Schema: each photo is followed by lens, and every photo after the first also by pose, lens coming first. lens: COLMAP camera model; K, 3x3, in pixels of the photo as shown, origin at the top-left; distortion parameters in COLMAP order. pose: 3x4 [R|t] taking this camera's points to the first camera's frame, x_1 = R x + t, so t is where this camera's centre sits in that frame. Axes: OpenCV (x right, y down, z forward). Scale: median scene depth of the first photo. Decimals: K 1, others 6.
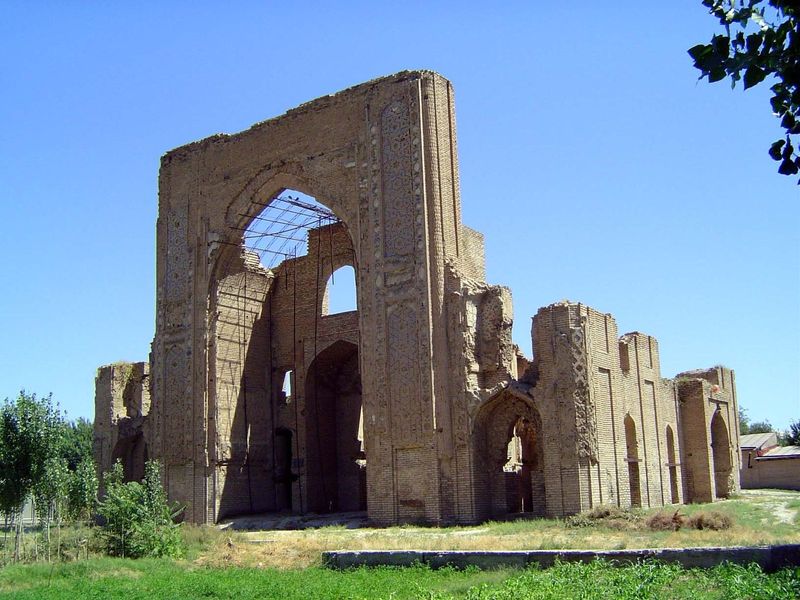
lens RADIAL K [[919.4, 0, 400.1], [0, 919.4, 300.5], [0, 0, 1]] dist [-0.099893, 0.000000]
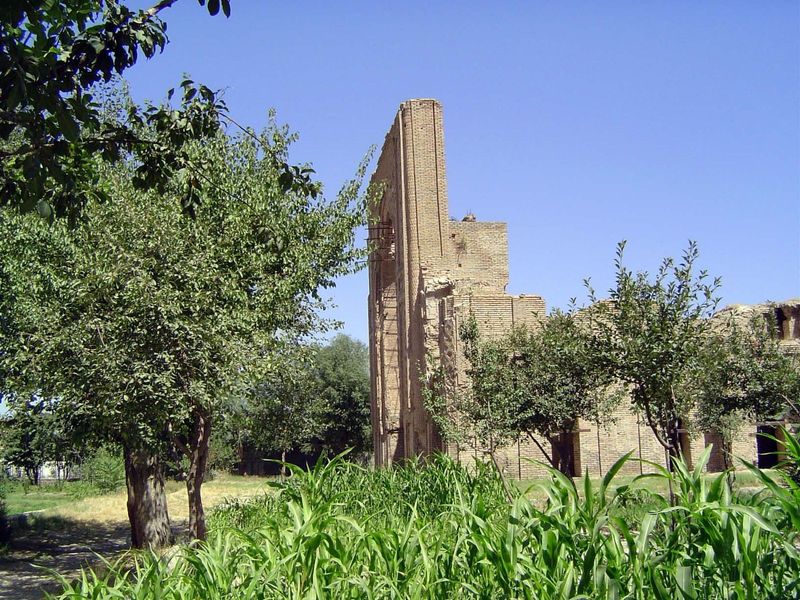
lens RADIAL K [[919.4, 0, 400.3], [0, 919.4, 300.0], [0, 0, 1]] dist [-0.099893, 0.000000]
pose [[0.669245, -0.114052, -0.734237, 0.783728], [0.166708, 0.986005, -0.001208, -0.000764], [0.724099, -0.121595, 0.678892, 0.153824]]
